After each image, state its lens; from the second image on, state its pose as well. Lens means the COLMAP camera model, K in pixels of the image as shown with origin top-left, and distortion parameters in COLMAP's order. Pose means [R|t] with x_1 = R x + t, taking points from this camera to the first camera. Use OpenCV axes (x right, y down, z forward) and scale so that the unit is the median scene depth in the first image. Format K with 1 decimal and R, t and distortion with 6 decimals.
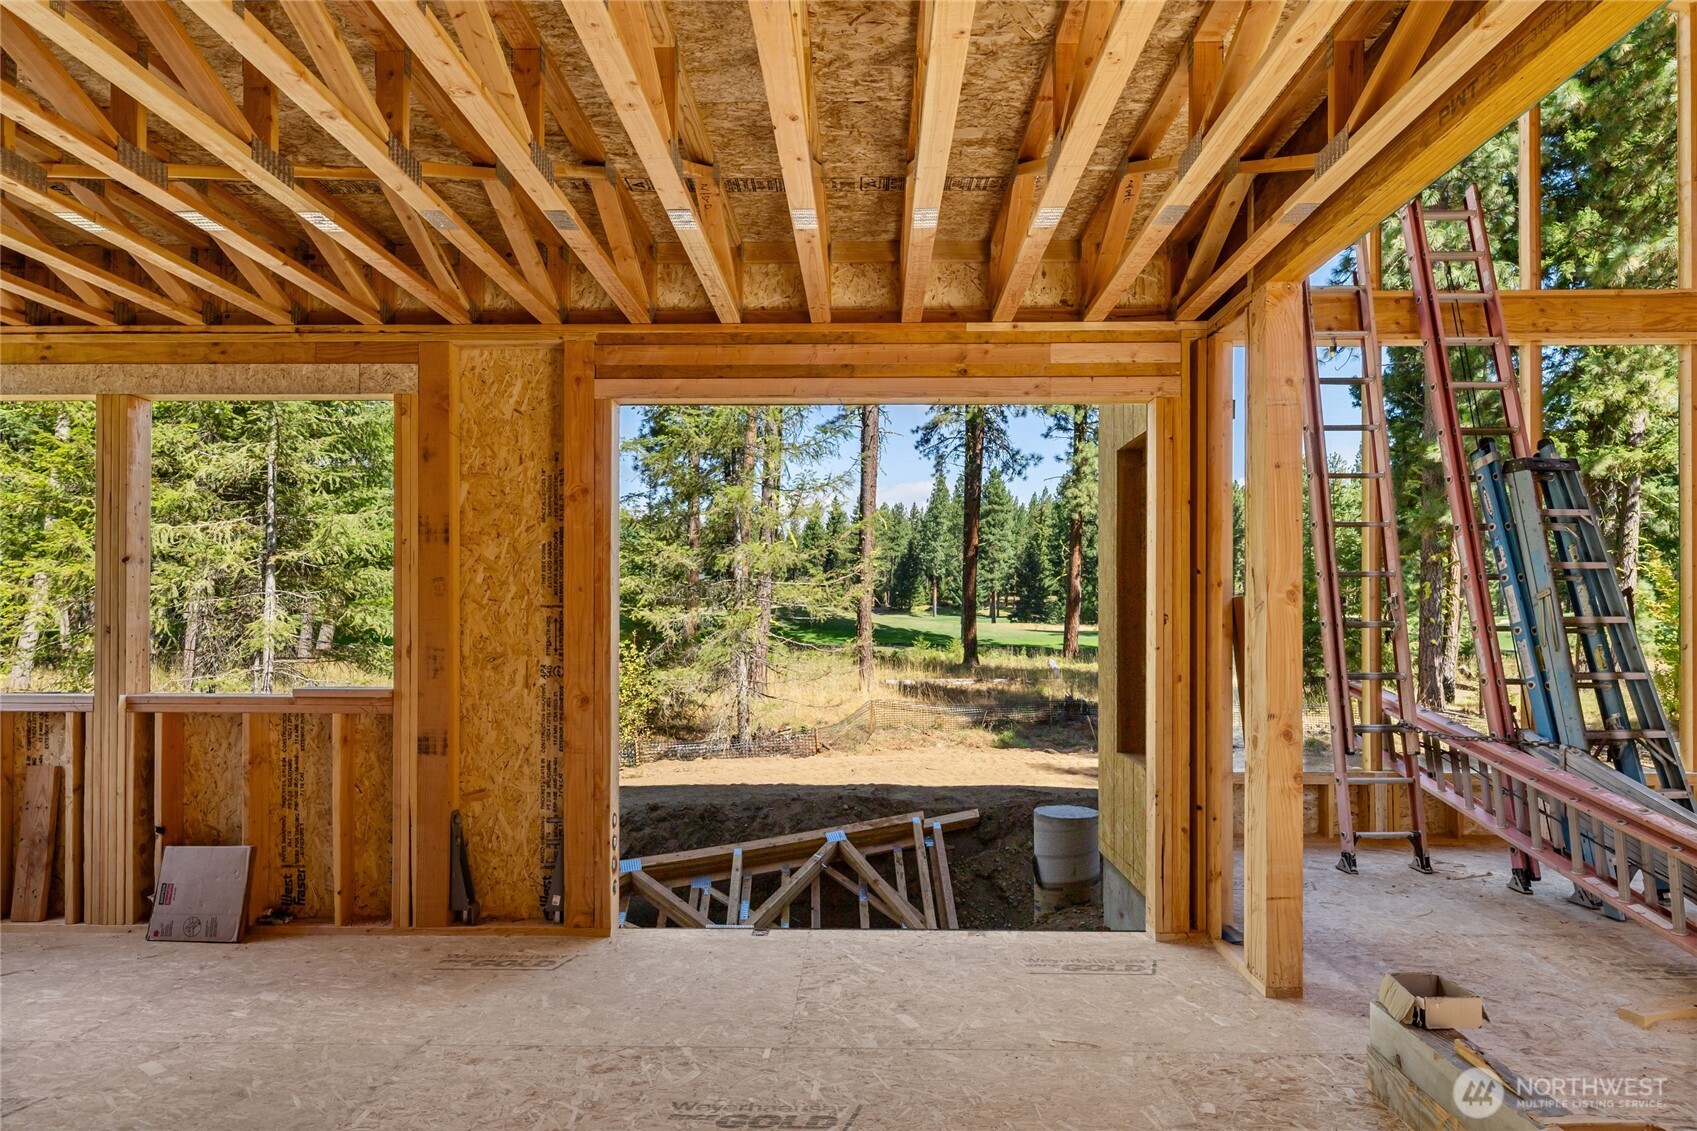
lens RADIAL K [[955.2, 0, 849.3], [0, 955.2, 617.1], [0, 0, 1]] dist [0.000336, 0.000507]
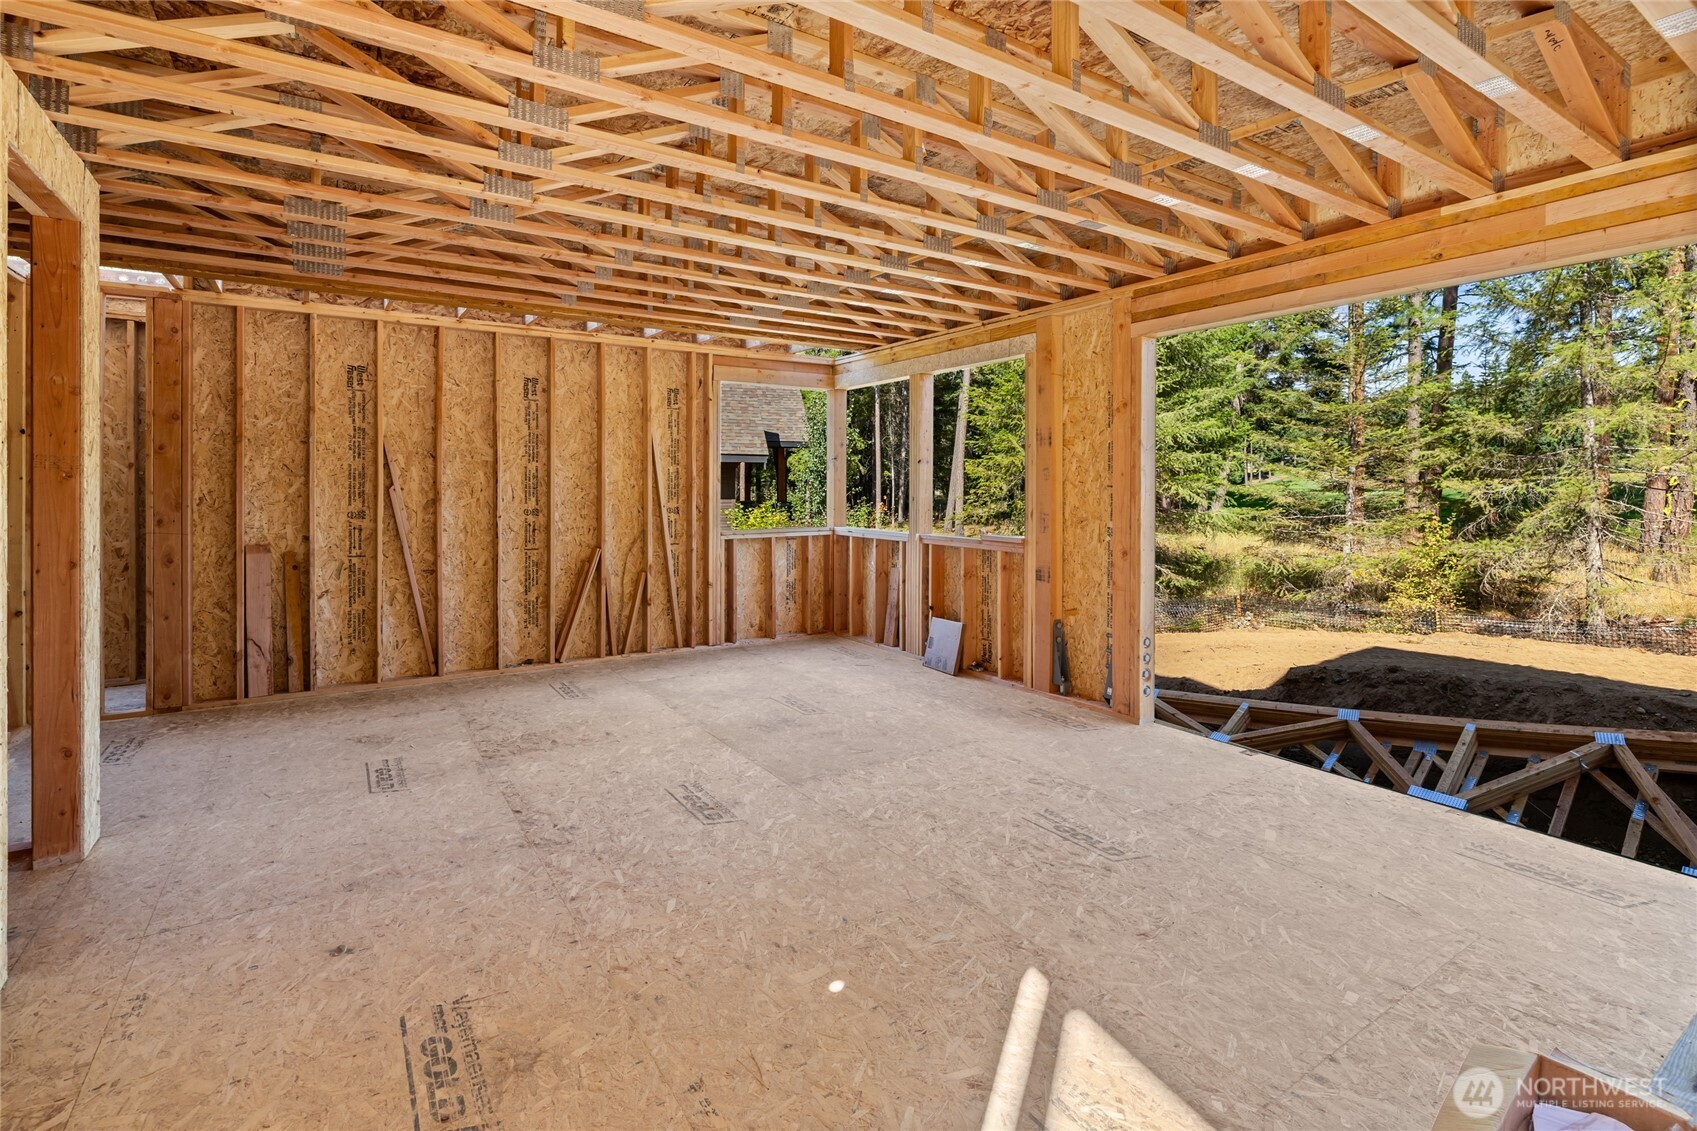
lens RADIAL K [[794.0, 0, 847.5], [0, 794.0, 493.1], [0, 0, 1]] dist [-0.008205, 0.001465]
pose [[0.562441, 0.006454, -0.826812, 0.444514], [0.000087, 0.999969, 0.007865, -0.010493], [0.826837, -0.004496, 0.562423, 0.004765]]
